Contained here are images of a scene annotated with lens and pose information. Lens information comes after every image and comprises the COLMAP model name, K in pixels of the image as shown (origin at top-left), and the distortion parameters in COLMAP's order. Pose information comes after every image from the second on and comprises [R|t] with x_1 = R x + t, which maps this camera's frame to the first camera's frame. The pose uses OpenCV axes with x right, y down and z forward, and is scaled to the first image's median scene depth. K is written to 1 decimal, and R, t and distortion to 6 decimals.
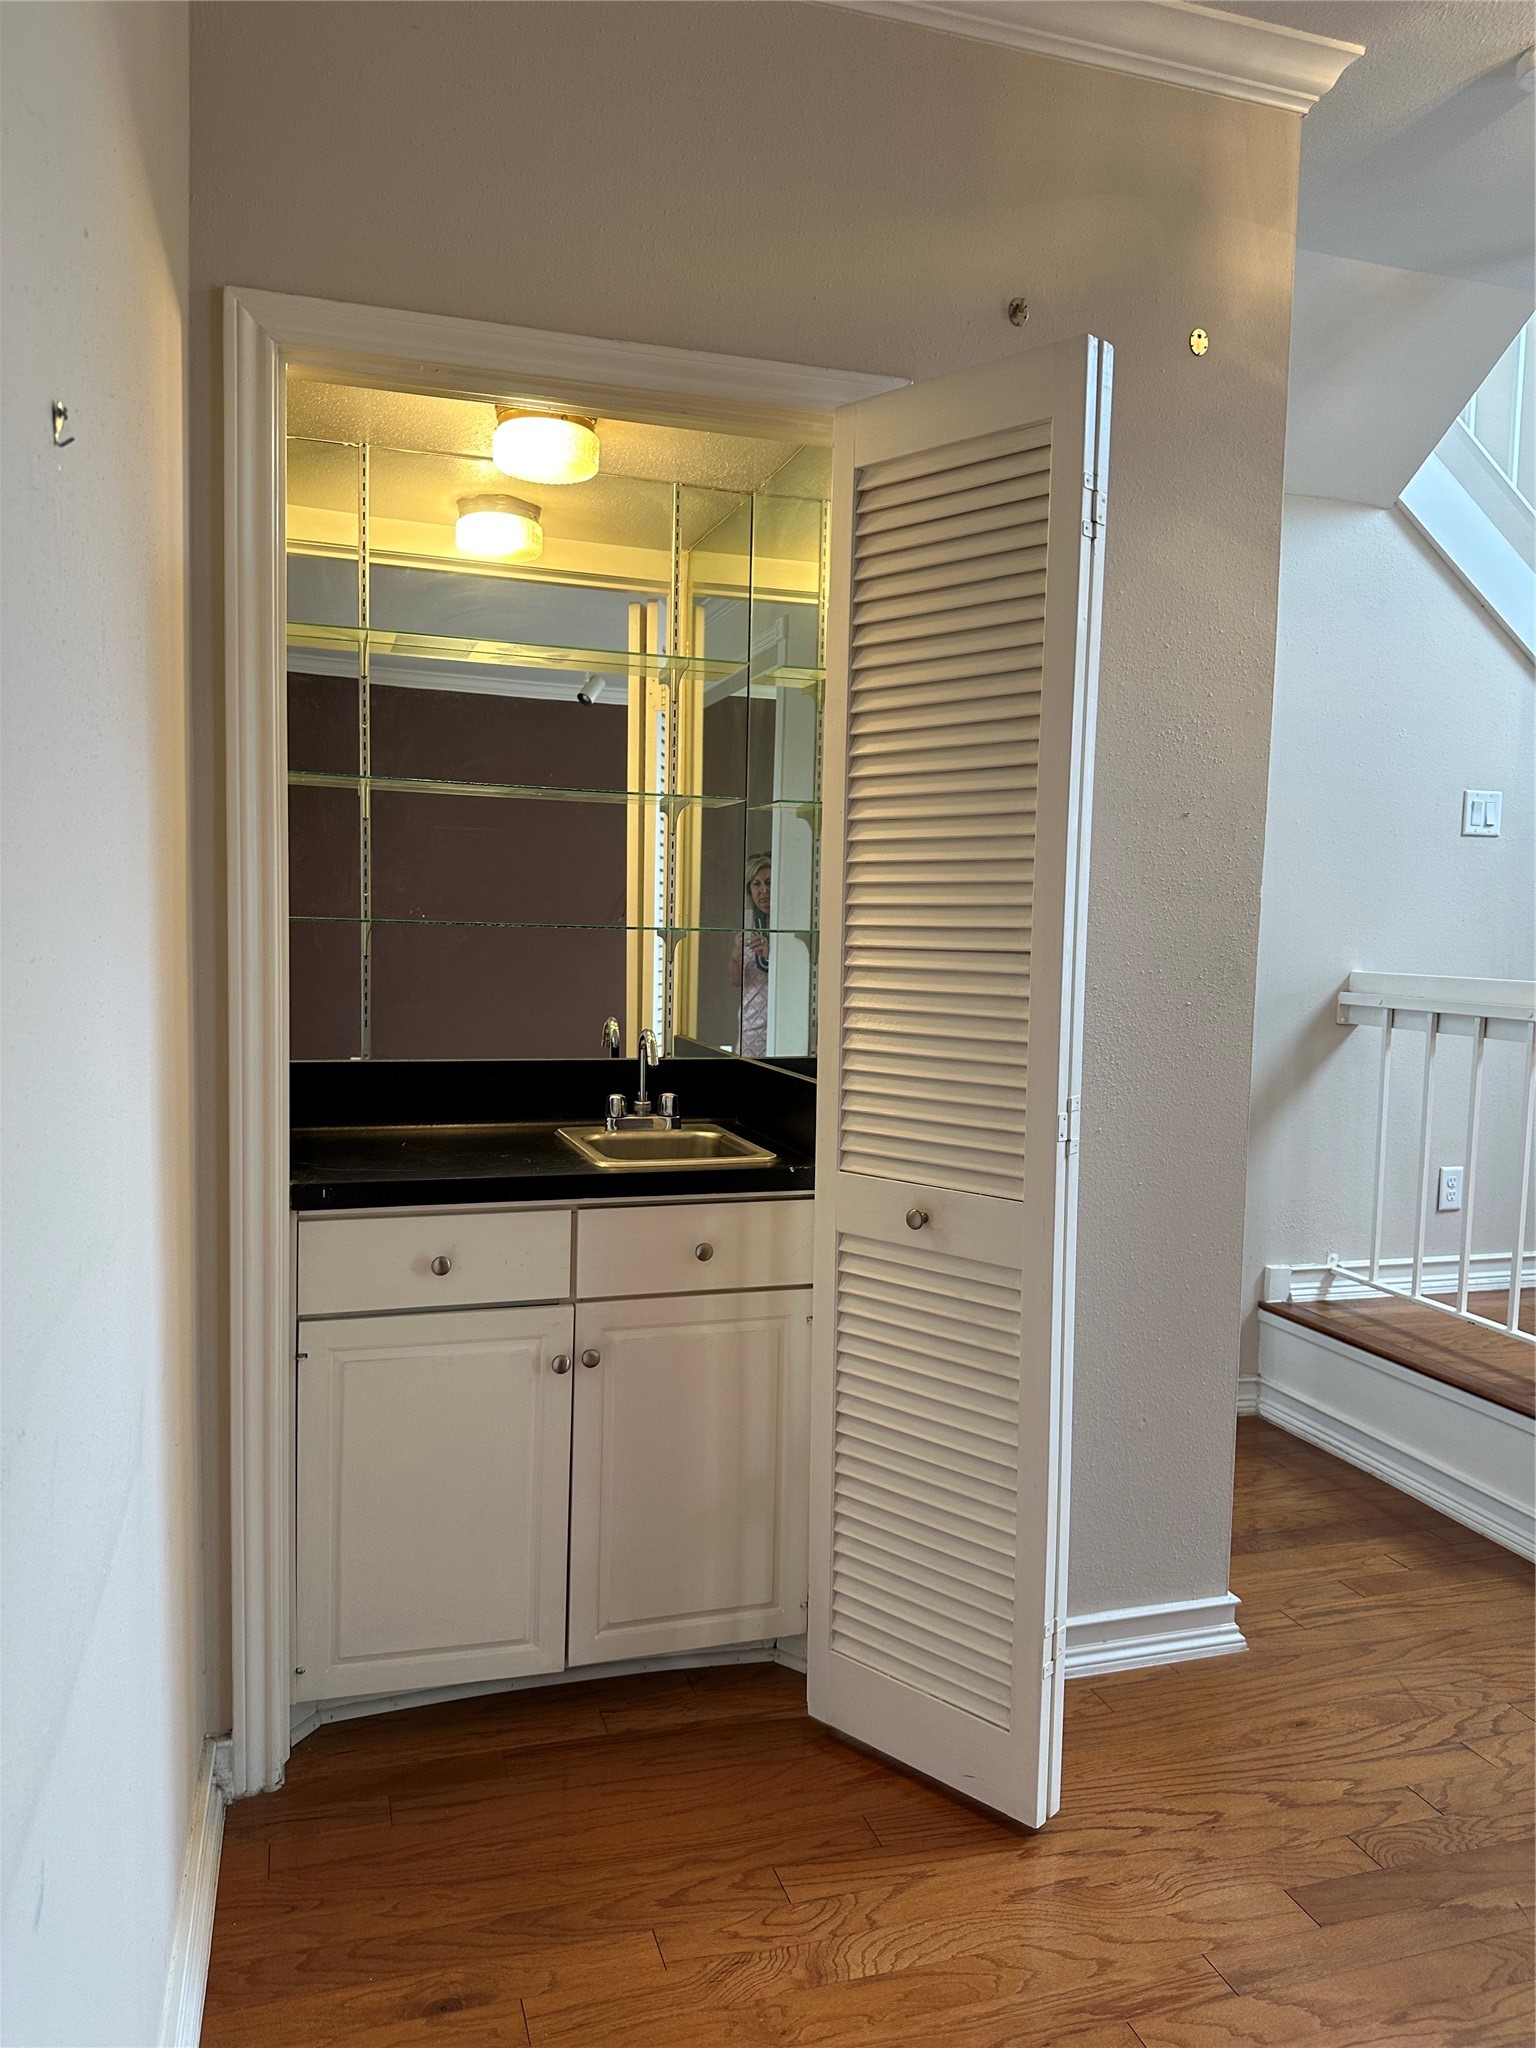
lens RADIAL K [[1468.4, 0, 774.1], [0, 1468.4, 1042.0], [0, 0, 1]] dist [0.046611, -0.013700]
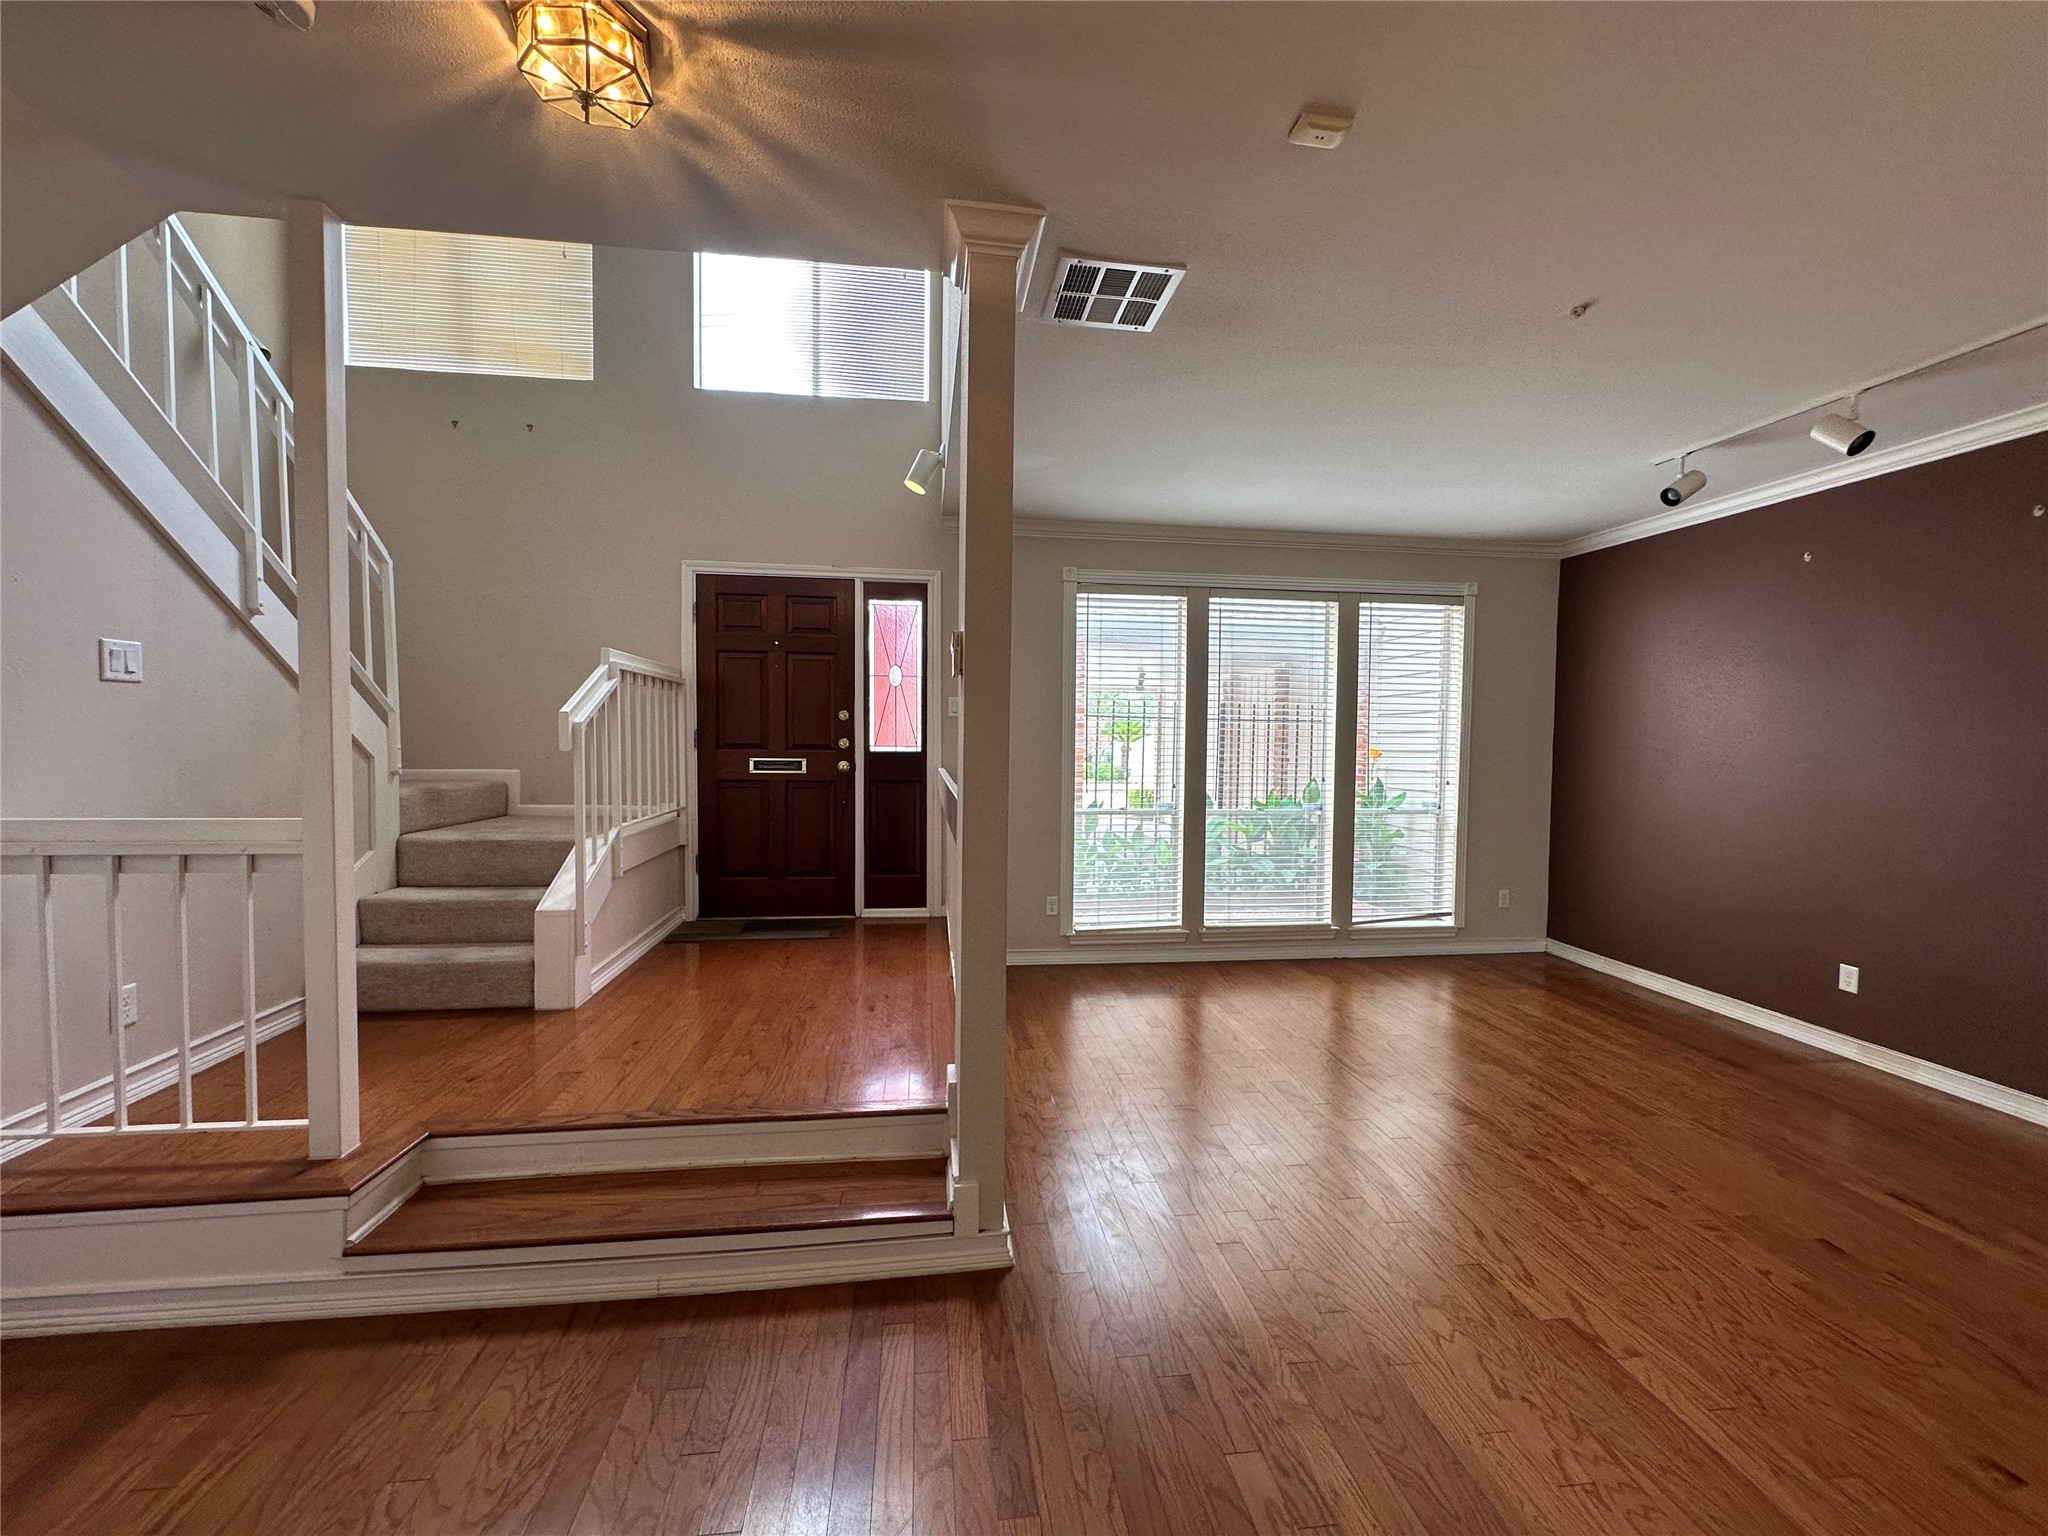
lens RADIAL K [[820.2, 0, 1026.2], [0, 820.2, 772.5], [0, 0, 1]] dist [-0.003001, 0.001594]
pose [[0.189038, -0.065329, 0.979794, 0.011468], [0.071255, 0.996067, 0.052666, -0.089620], [-0.979381, 0.059859, 0.192950, 0.376262]]
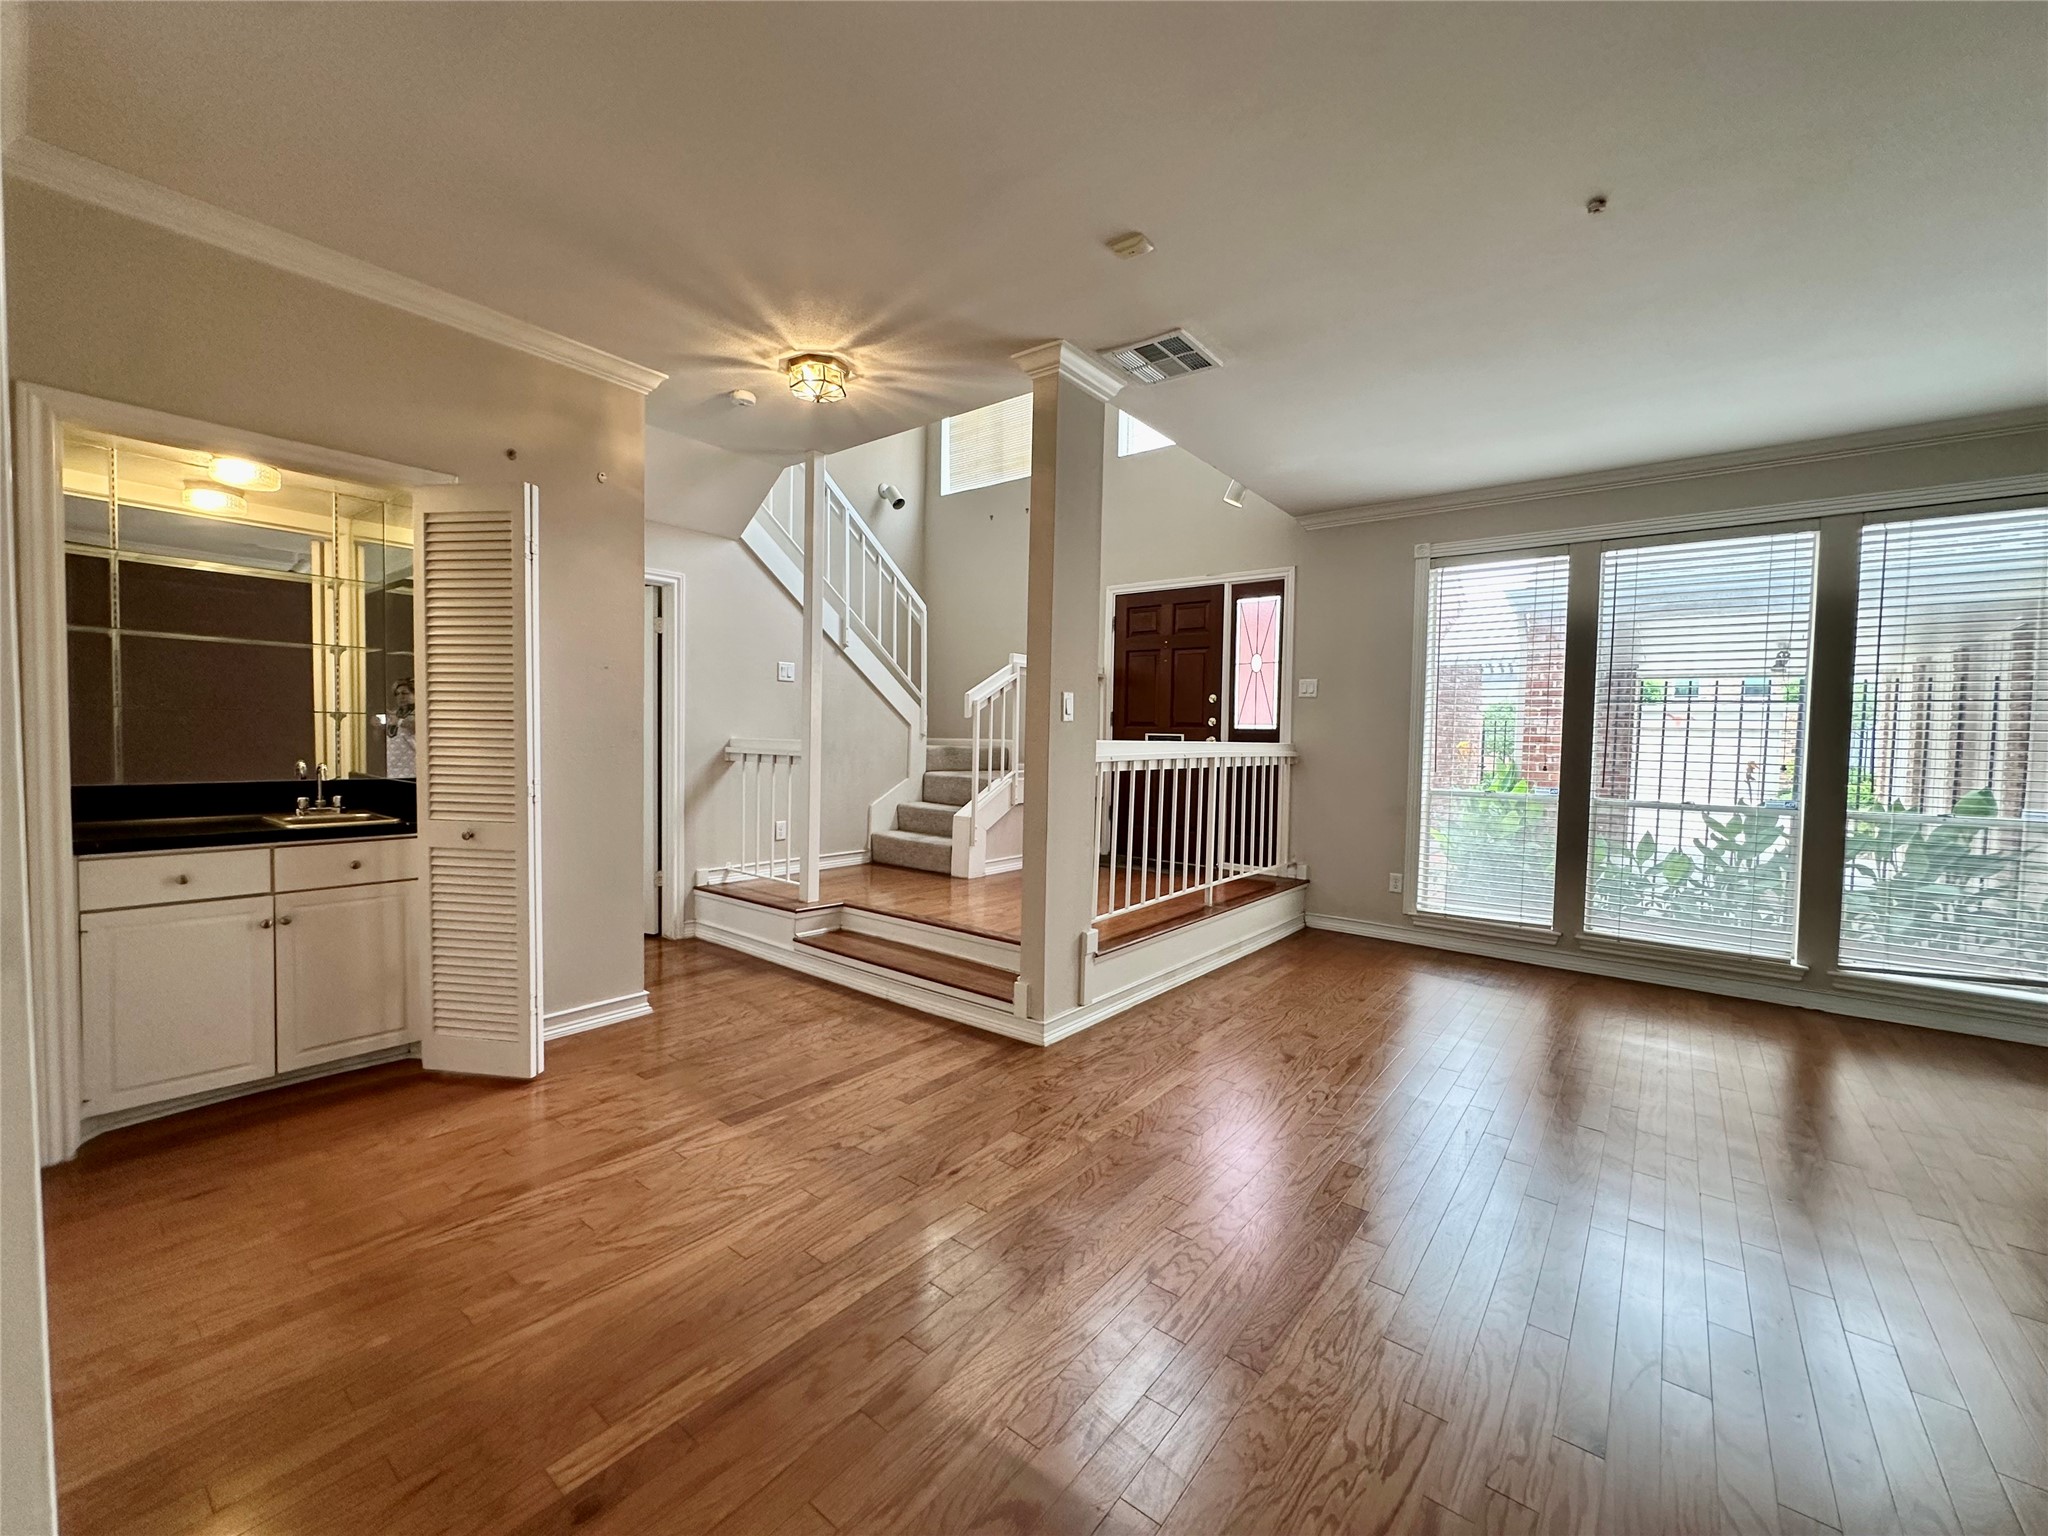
lens RADIAL K [[820.2, 0, 1021.6], [0, 820.2, 769.6], [0, 0, 1]] dist [-0.003001, 0.001594]
pose [[0.832736, -0.027733, 0.552975, 0.095948], [0.041331, 0.999072, -0.012135, 0.057154], [-0.552125, 0.032960, 0.833110, -0.482446]]
